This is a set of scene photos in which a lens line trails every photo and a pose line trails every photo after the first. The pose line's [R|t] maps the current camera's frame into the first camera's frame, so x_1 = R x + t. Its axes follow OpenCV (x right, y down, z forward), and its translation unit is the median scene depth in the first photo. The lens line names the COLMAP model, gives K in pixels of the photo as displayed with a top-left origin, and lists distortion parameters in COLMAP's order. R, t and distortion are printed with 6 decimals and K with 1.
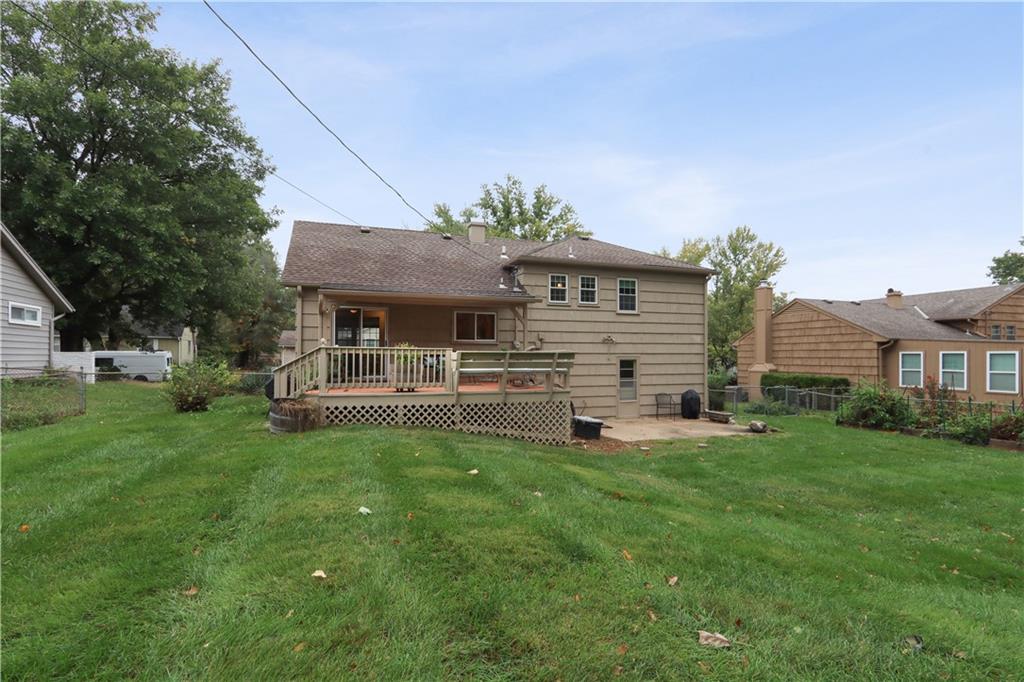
lens RADIAL K [[485.3, 0, 491.0], [0, 485.3, 344.5], [0, 0, 1]] dist [0.000119, 0.000523]
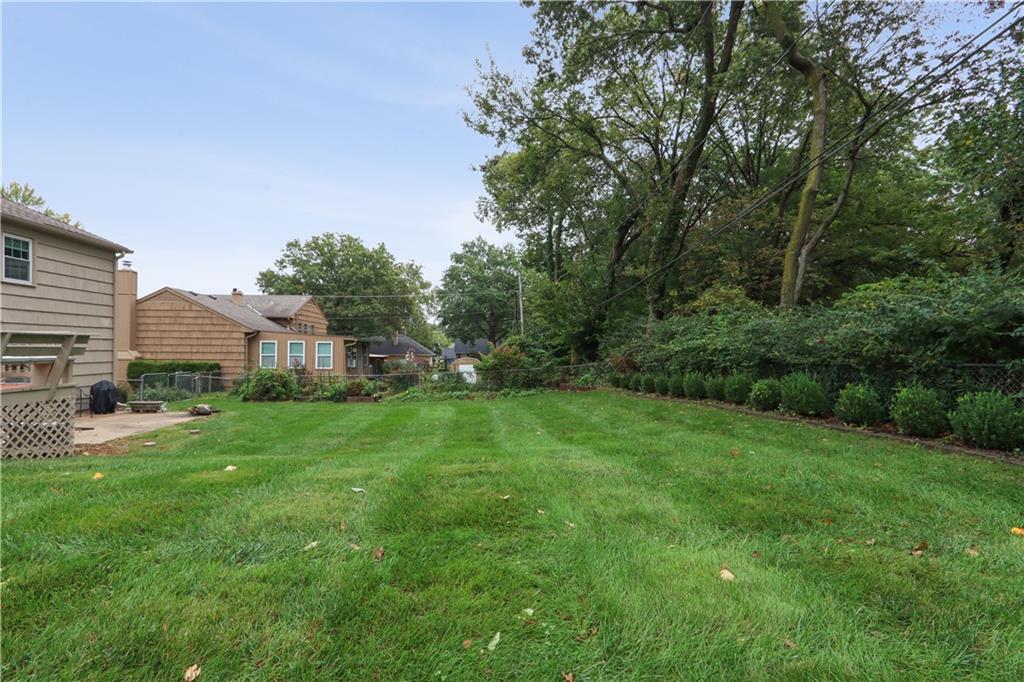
lens RADIAL K [[485.3, 0, 491.0], [0, 485.3, 344.5], [0, 0, 1]] dist [0.000119, 0.000523]
pose [[0.259362, 0.008801, 0.965740, -0.219349], [-0.032237, 0.999480, -0.000451, 0.005724], [-0.965242, -0.031015, 0.259511, 0.088603]]
